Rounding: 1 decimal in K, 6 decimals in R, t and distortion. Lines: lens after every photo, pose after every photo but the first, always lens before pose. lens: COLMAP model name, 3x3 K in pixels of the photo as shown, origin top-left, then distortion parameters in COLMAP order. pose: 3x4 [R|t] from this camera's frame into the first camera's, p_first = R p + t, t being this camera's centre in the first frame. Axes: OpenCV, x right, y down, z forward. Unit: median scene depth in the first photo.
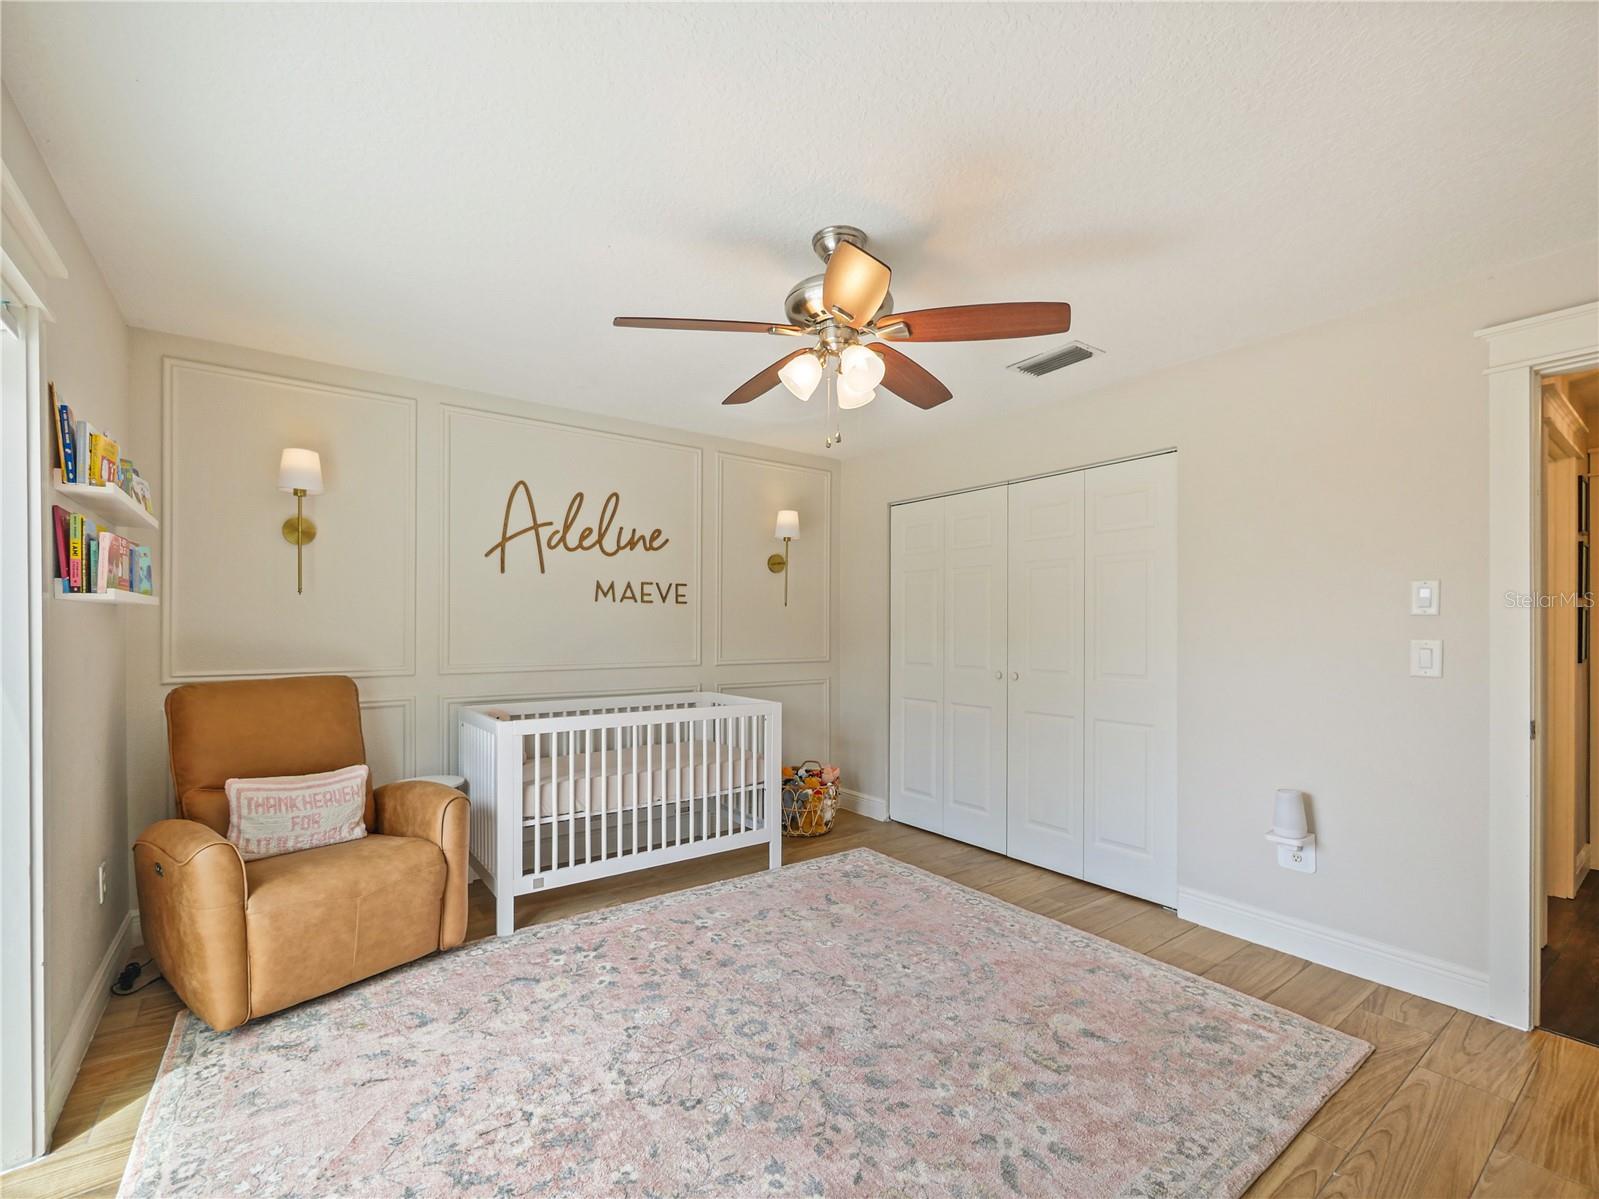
lens RADIAL K [[690.8, 0, 803.6], [0, 690.8, 625.5], [0, 0, 1]] dist [-0.003774, -0.000586]
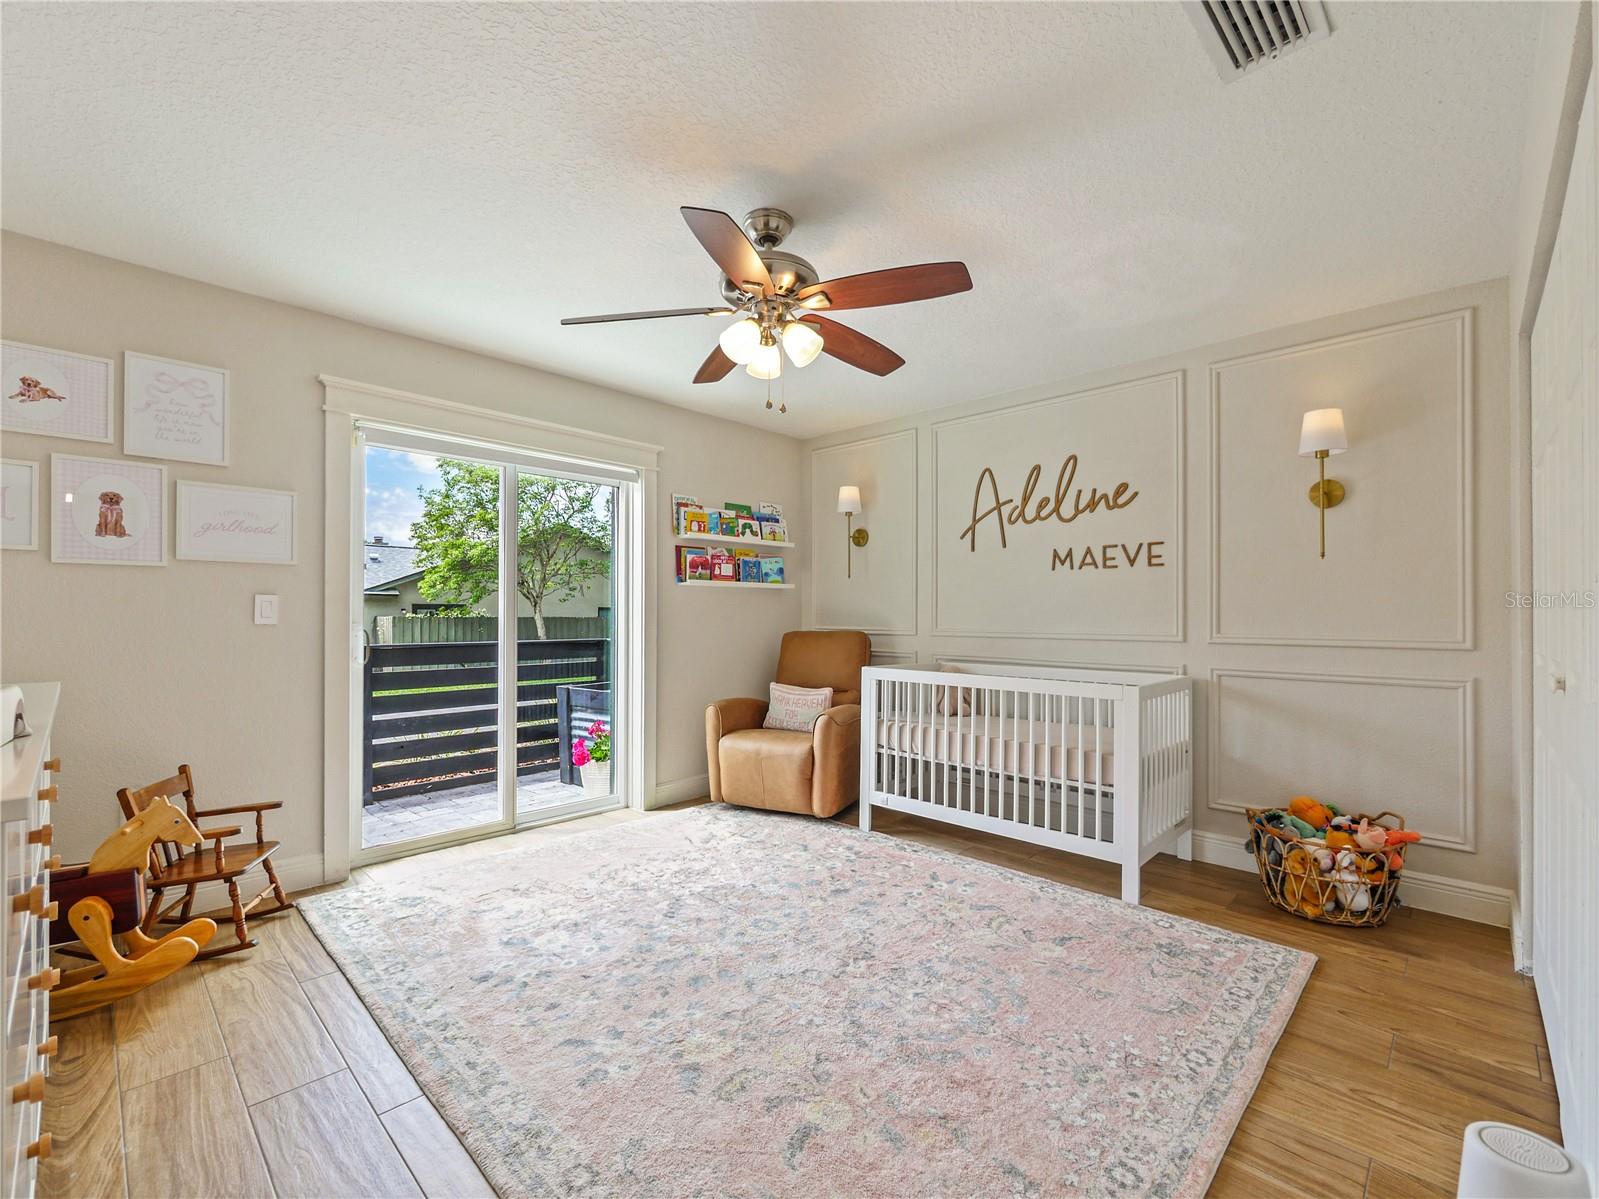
lens RADIAL K [[694.8, 0, 803.1], [0, 694.8, 607.7], [0, 0, 1]] dist [-0.008812, -0.000139]
pose [[0.172434, -0.013157, -0.984933, 0.671922], [-0.000616, 0.999909, -0.013465, 0.035207], [0.985021, 0.002929, 0.172410, 0.519938]]
